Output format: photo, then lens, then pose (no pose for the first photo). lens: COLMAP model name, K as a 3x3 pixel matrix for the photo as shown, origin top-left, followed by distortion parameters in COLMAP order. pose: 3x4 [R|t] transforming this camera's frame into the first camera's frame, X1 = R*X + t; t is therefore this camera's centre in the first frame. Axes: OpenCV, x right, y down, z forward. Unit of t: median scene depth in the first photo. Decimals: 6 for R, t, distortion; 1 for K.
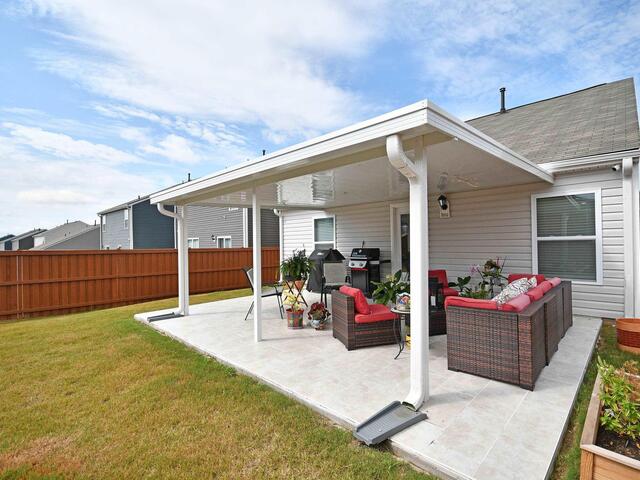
lens RADIAL K [[346.9, 0, 322.5], [0, 346.9, 238.7], [0, 0, 1]] dist [-0.011211, 0.000182]
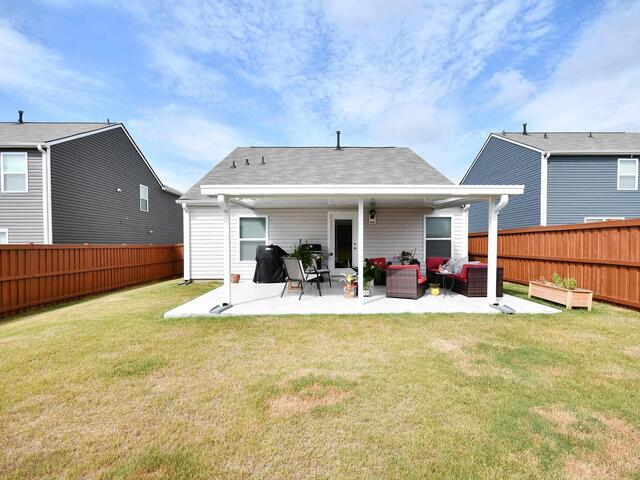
lens RADIAL K [[346.9, 0, 323.6], [0, 346.9, 240.5], [0, 0, 1]] dist [-0.011211, 0.000182]
pose [[0.678286, 0.012662, 0.734689, -0.709335], [-0.018396, 0.999831, -0.000247, 0.011682], [-0.734567, -0.013348, 0.678404, 0.090891]]
